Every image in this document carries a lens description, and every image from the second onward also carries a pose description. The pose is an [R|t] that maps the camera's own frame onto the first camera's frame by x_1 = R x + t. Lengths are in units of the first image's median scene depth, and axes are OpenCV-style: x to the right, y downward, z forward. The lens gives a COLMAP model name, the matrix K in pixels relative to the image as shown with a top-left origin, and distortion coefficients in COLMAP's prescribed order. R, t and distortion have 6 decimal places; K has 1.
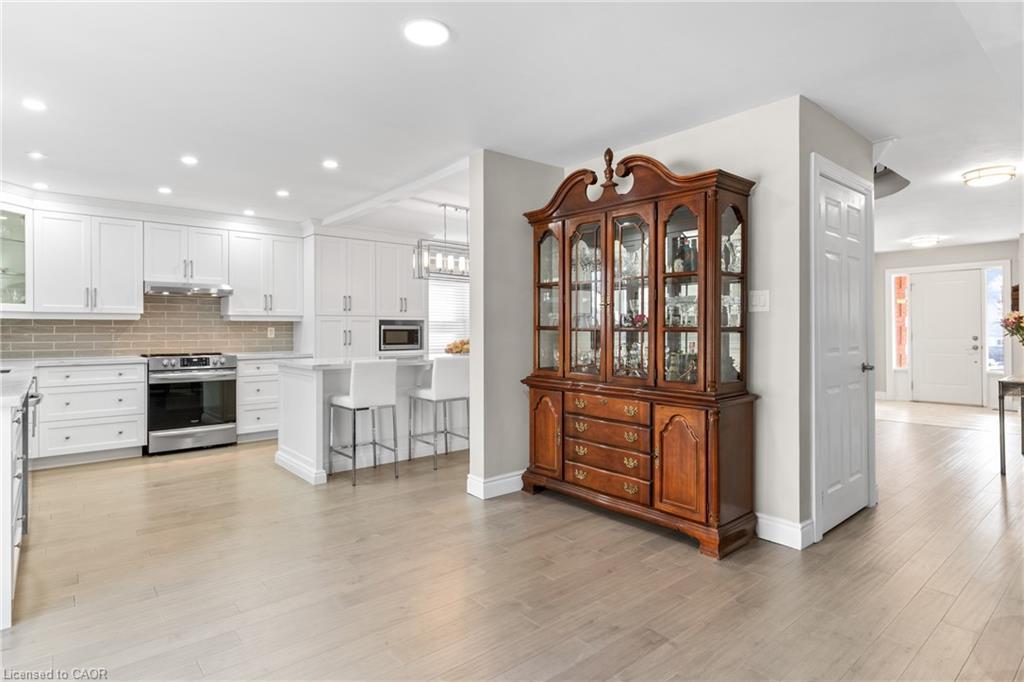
lens RADIAL K [[542.0, 0, 518.0], [0, 542.0, 330.6], [0, 0, 1]] dist [-0.005916, 0.002894]
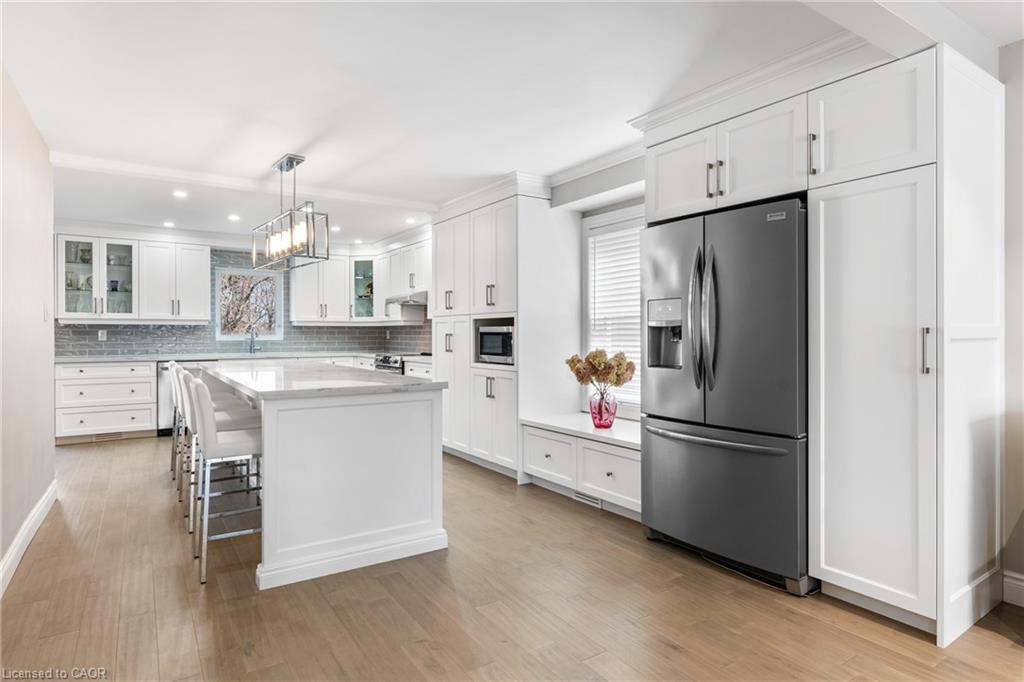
lens RADIAL K [[544.8, 0, 508.1], [0, 544.8, 335.7], [0, 0, 1]] dist [-0.006962, -0.002331]
pose [[-0.129550, 0.005546, -0.991557, 0.552739], [0.000063, 0.999984, 0.005585, -0.002297], [0.991573, 0.000661, -0.129549, 1.422542]]
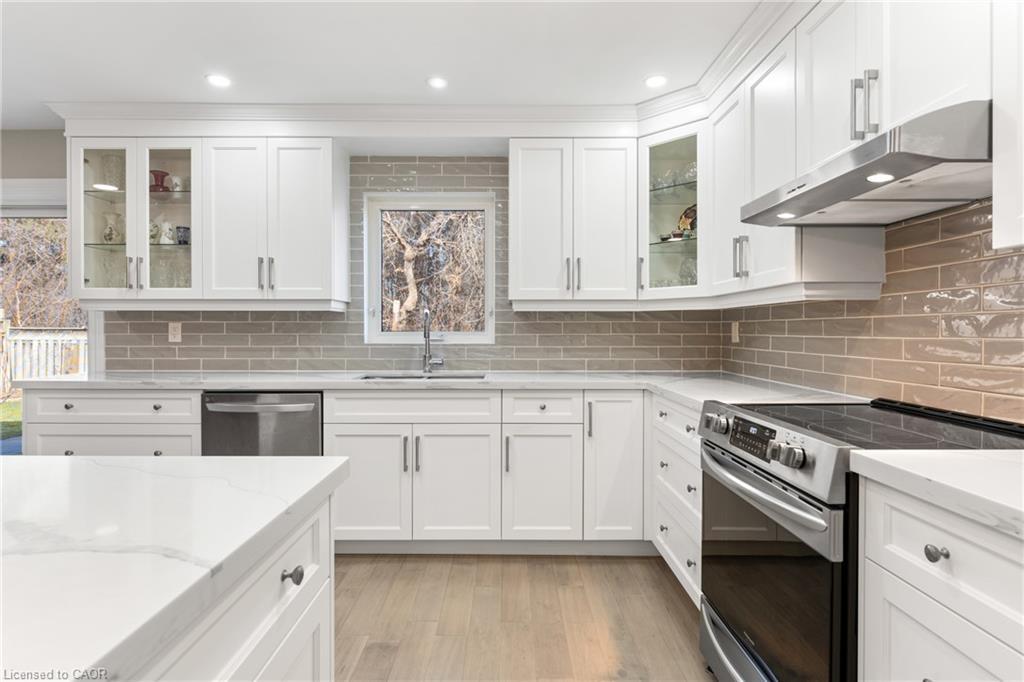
lens RADIAL K [[542.0, 0, 507.0], [0, 542.0, 330.5], [0, 0, 1]] dist [-0.005916, 0.002894]
pose [[-0.658037, 0.002343, -0.752982, -0.290432], [0.000212, 0.999996, 0.002927, -0.000374], [0.752986, 0.001766, -0.658034, 1.097824]]
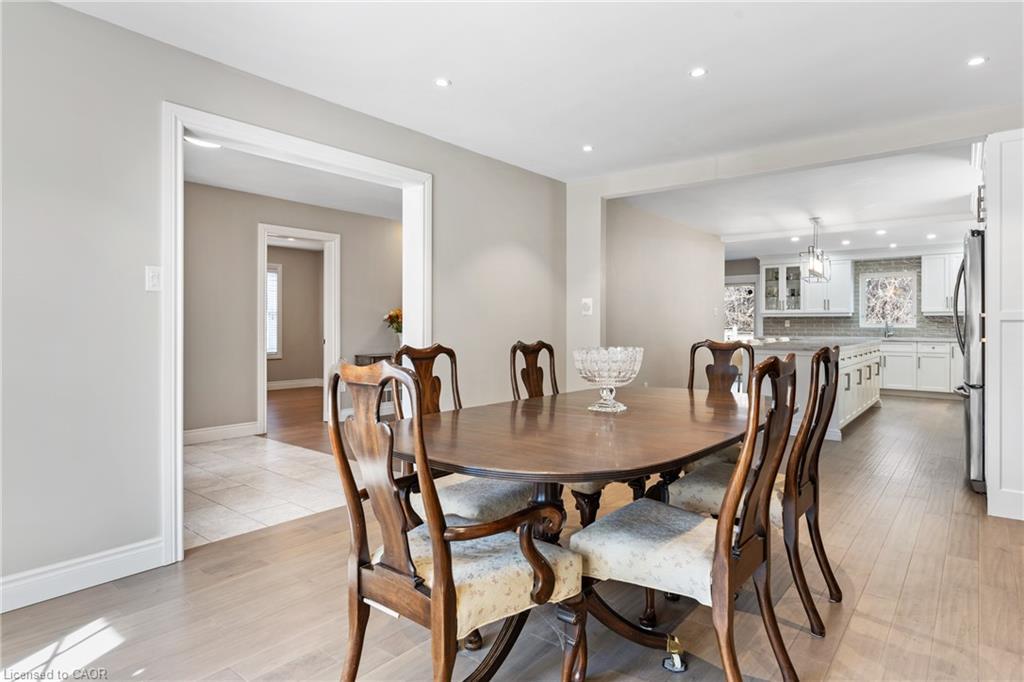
lens RADIAL K [[544.8, 0, 529.8], [0, 544.8, 327.7], [0, 0, 1]] dist [-0.006962, -0.002331]
pose [[-0.985437, 0.003169, -0.170013, 0.716210], [0.002088, 0.999976, 0.006535, 0.003559], [0.170030, 0.006085, -0.985420, 2.131239]]
